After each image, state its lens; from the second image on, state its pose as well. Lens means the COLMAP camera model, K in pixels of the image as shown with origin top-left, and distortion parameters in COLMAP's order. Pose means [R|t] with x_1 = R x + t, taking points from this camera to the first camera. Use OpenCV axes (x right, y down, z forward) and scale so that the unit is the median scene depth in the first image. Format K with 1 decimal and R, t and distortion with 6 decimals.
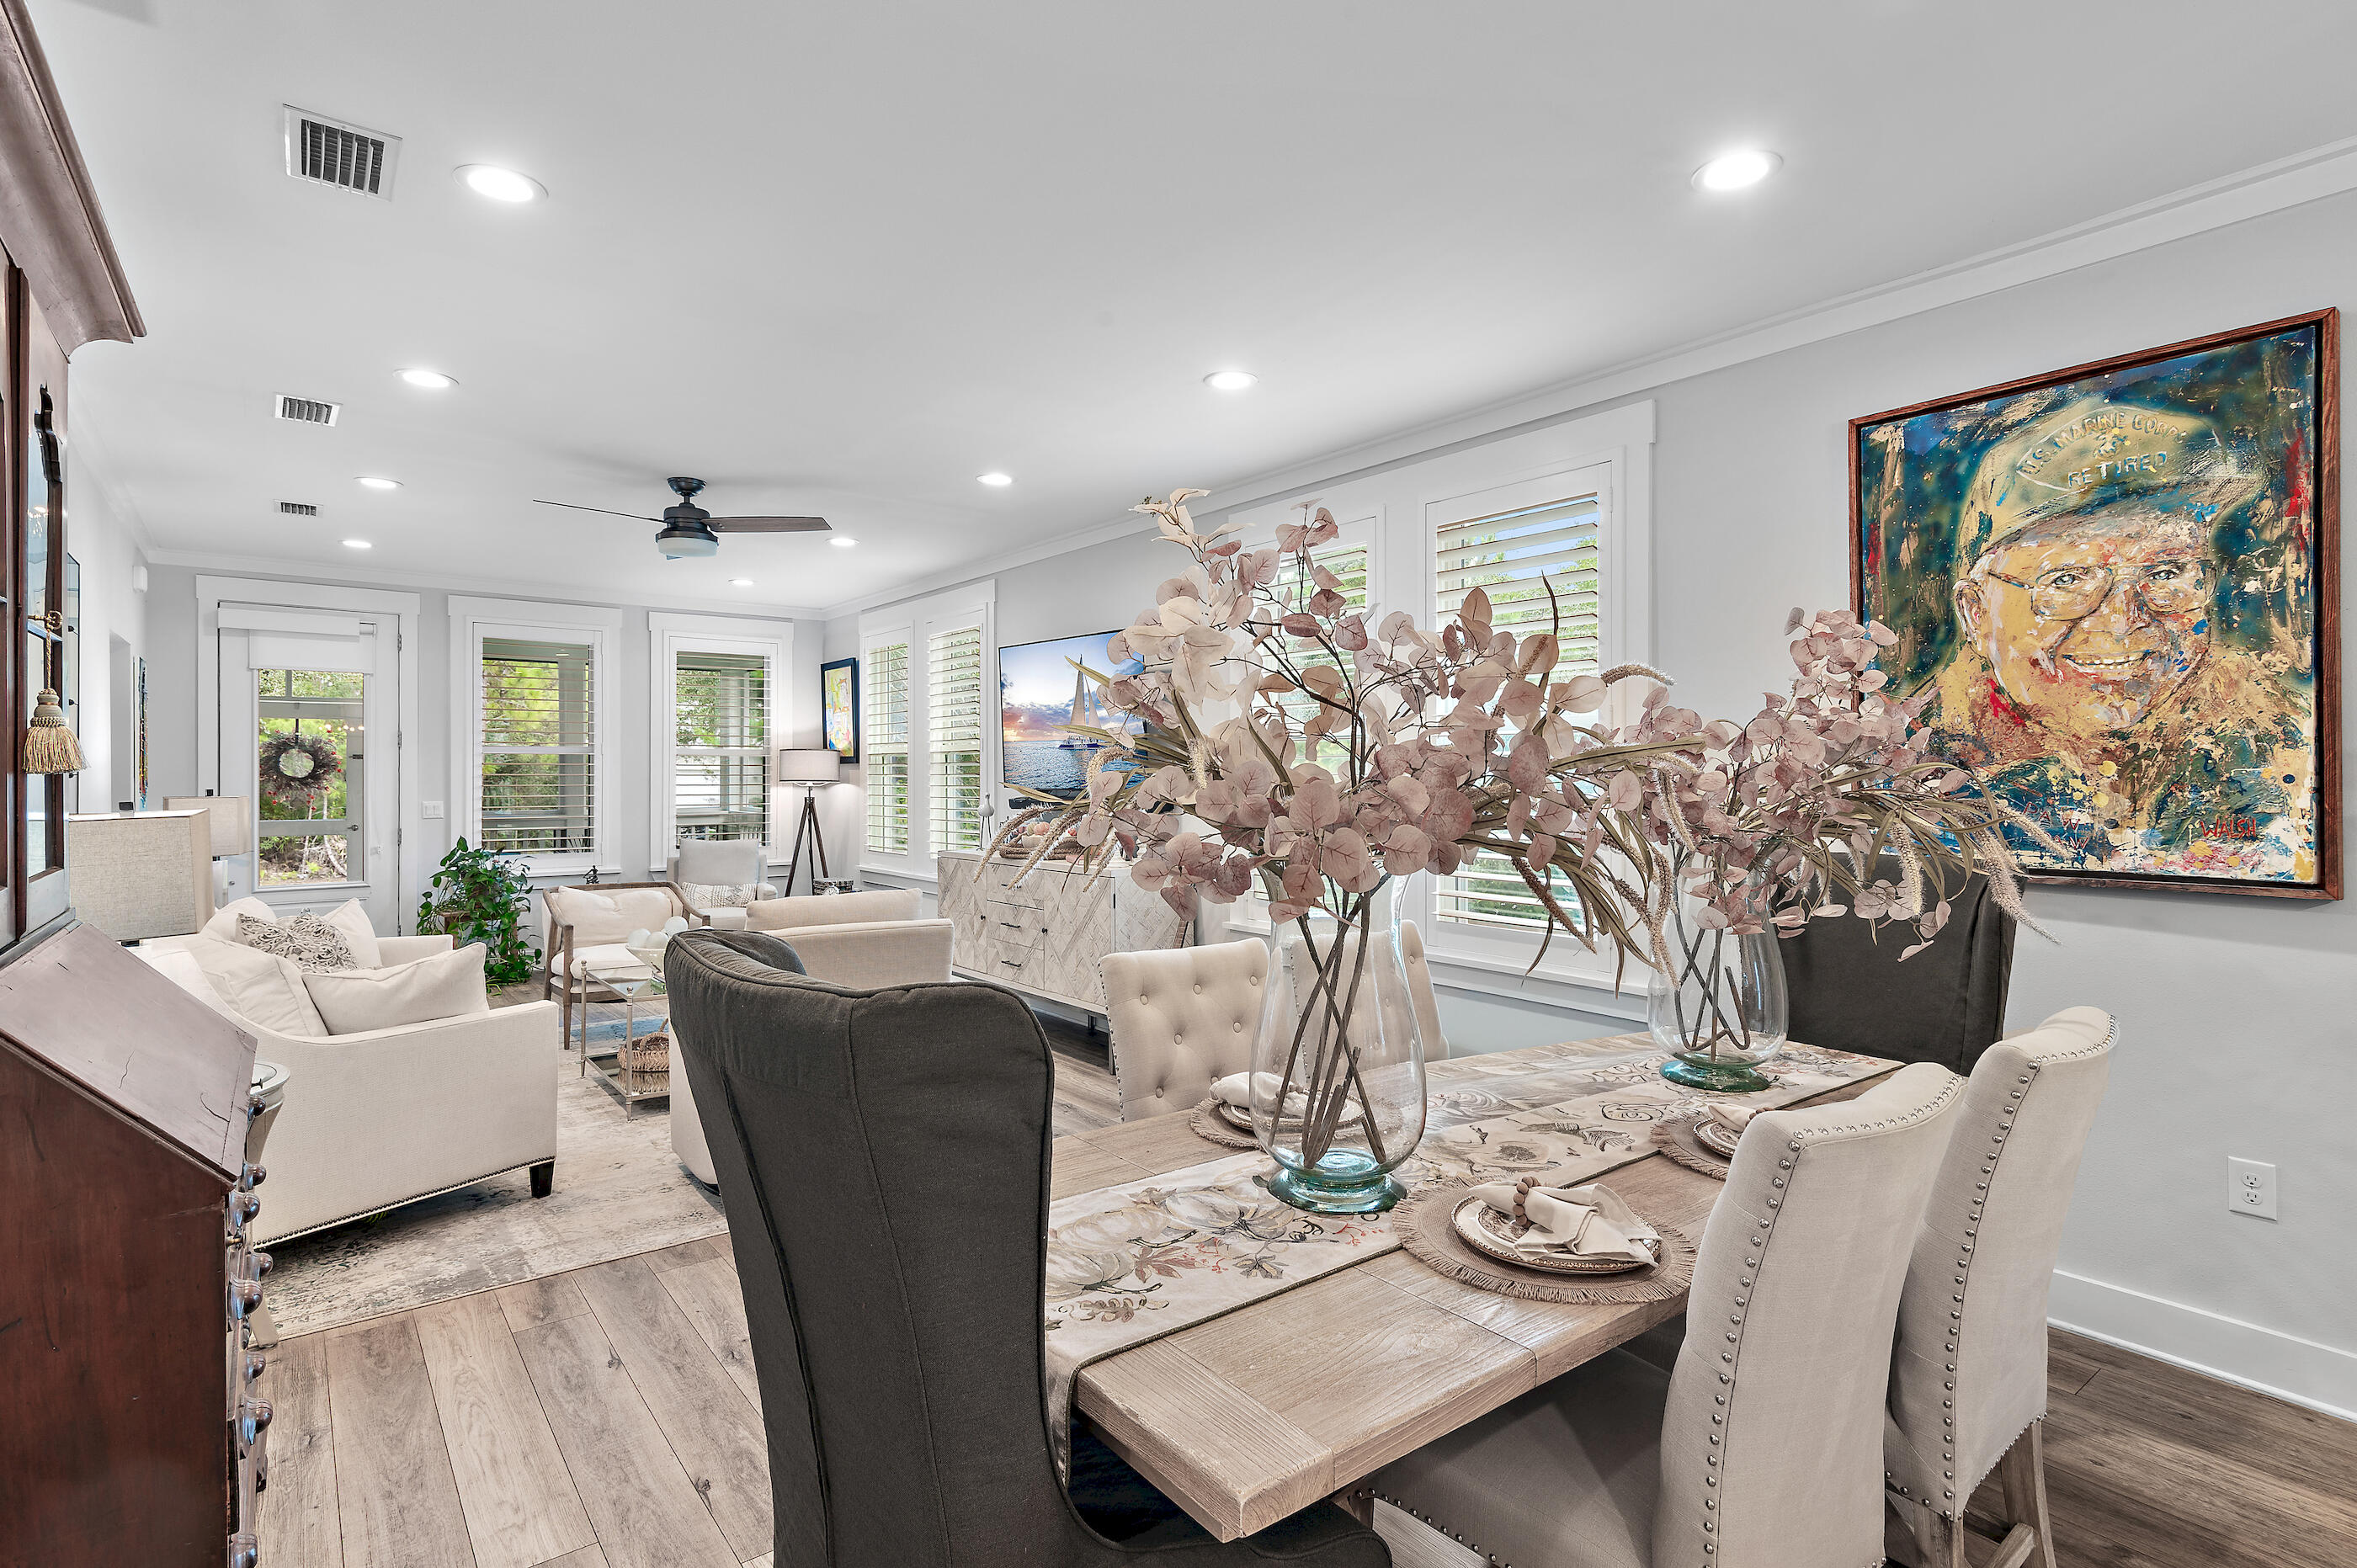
lens RADIAL K [[1172.3, 0, 1177.9], [0, 1172.3, 771.8], [0, 0, 1]] dist [0.010397, -0.000616]
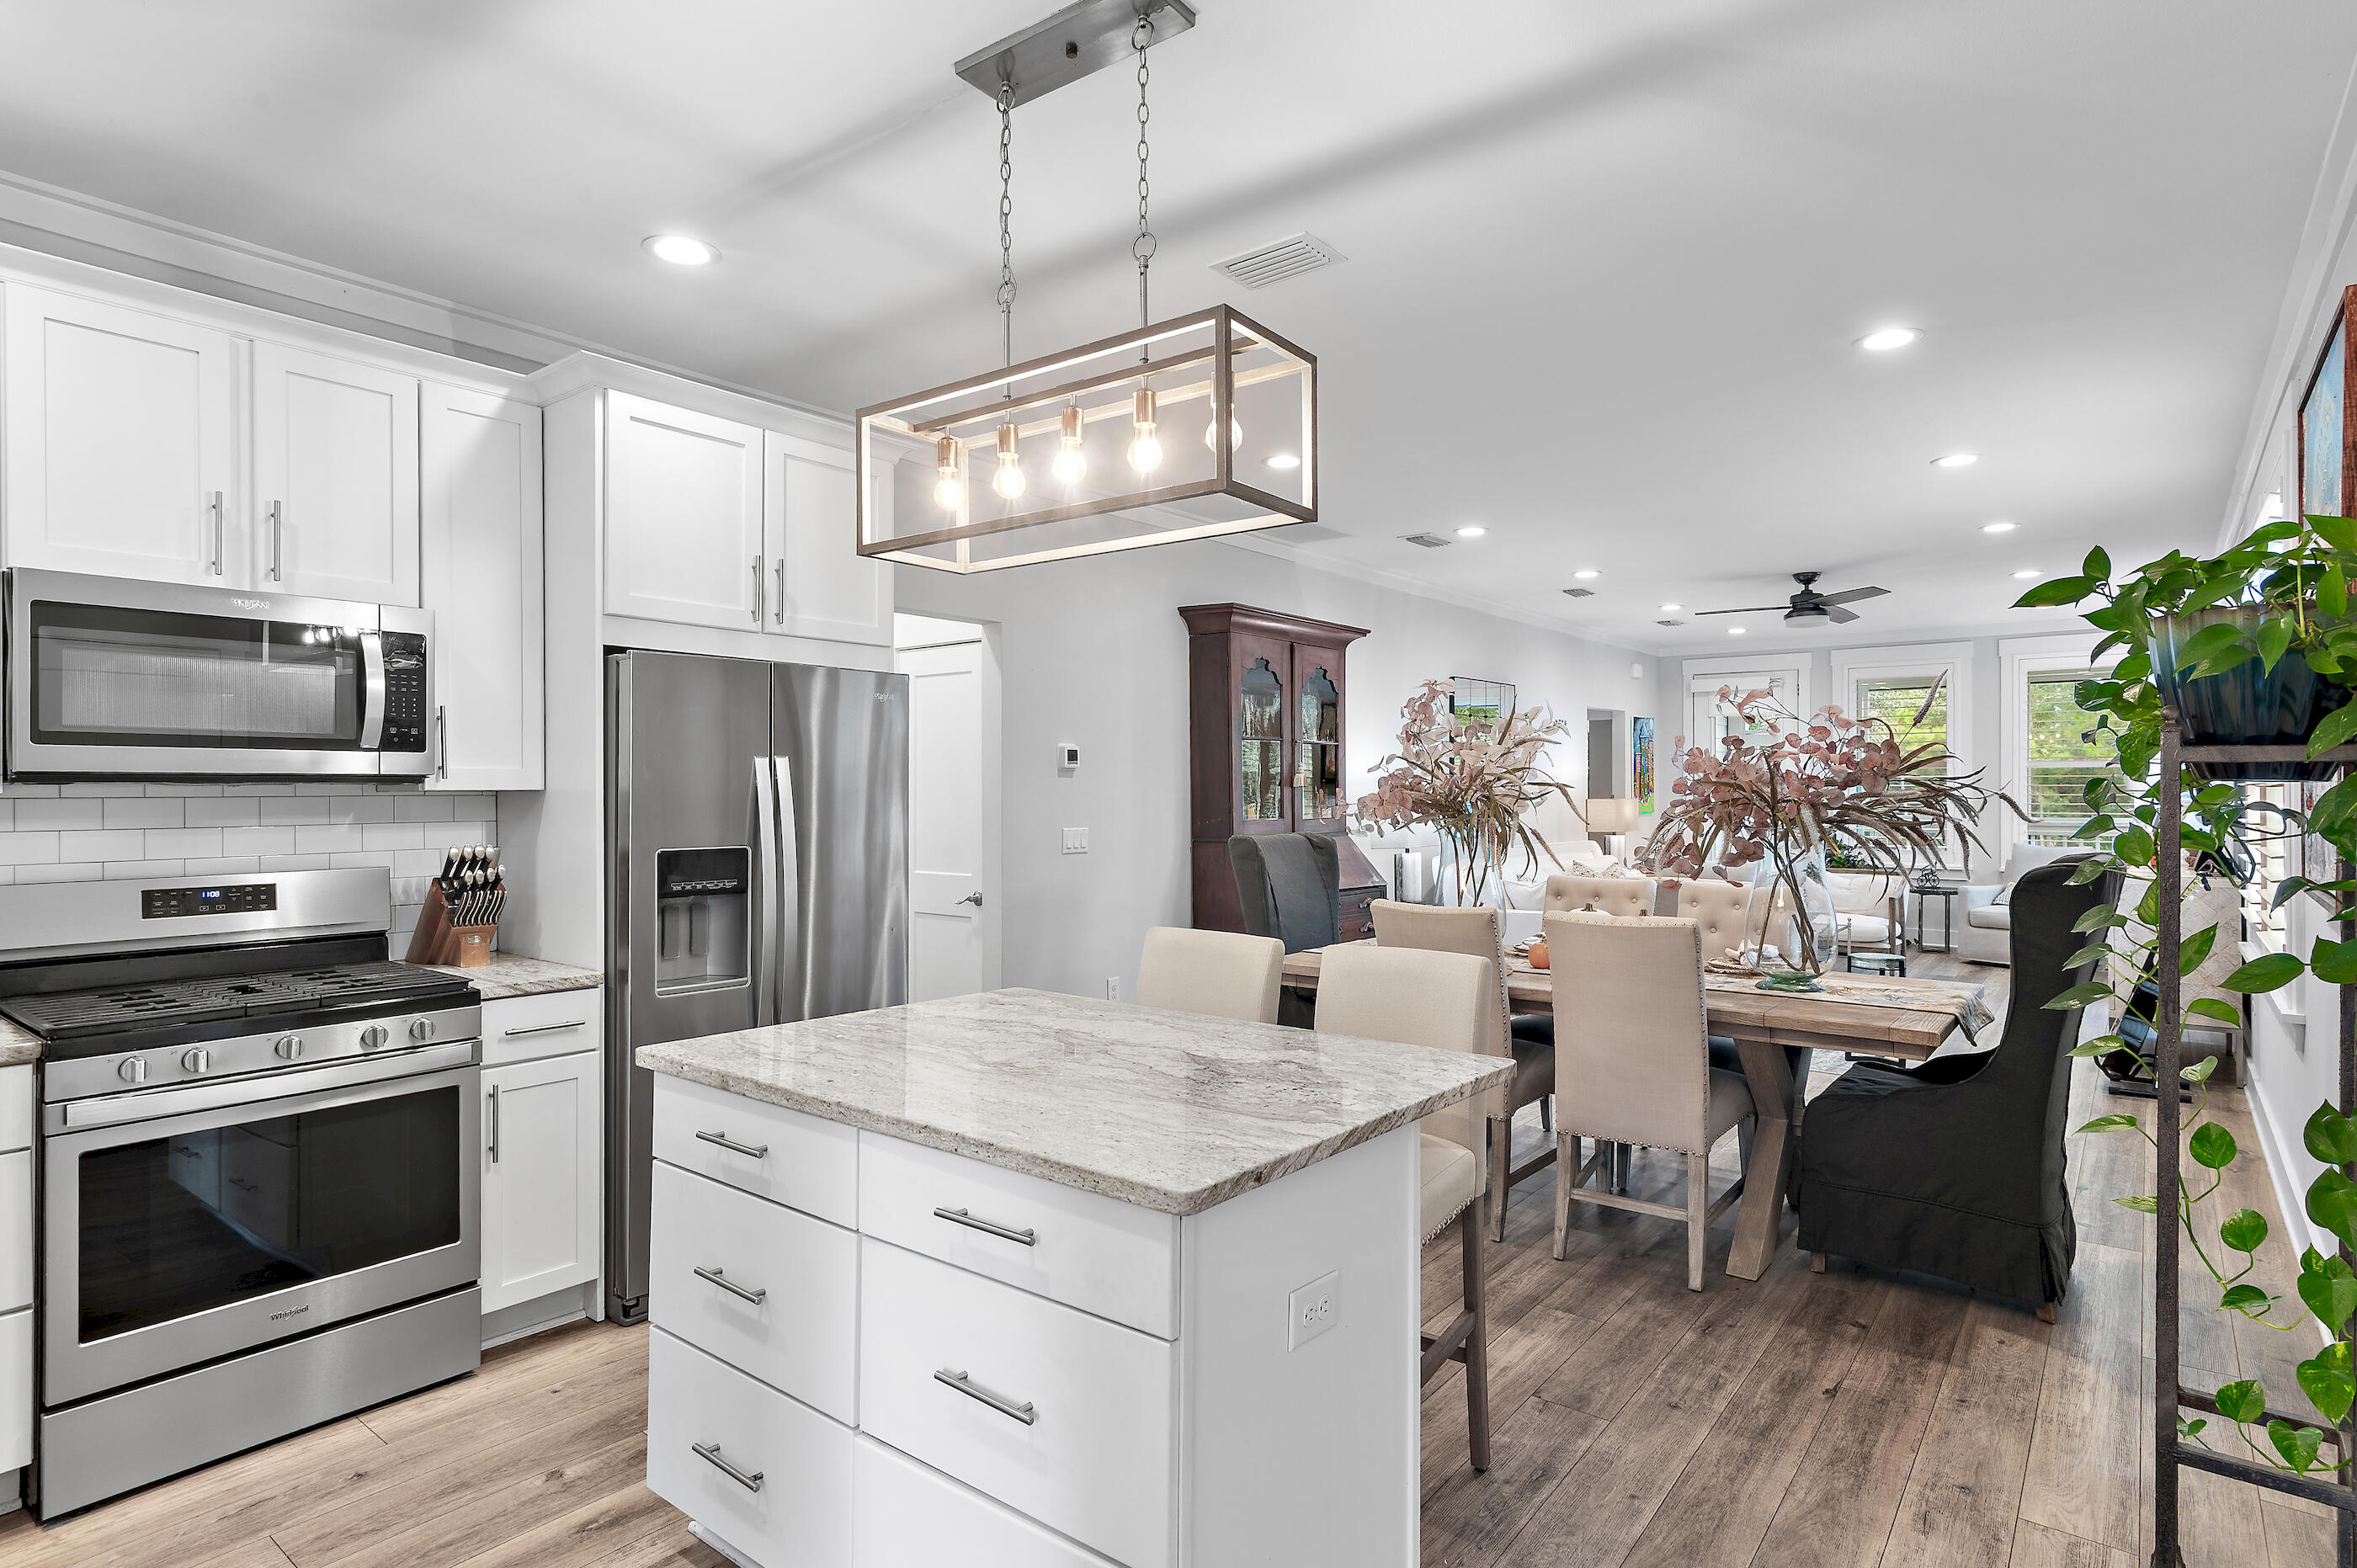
lens RADIAL K [[1223.2, 0, 1213.6], [0, 1223.2, 795.5], [0, 0, 1]] dist [0.018437, -0.000055]
pose [[0.263913, 0.004683, -0.964535, 1.295153], [0.006987, 0.999953, 0.006767, -0.001597], [0.964521, -0.008525, 0.263868, -0.095440]]
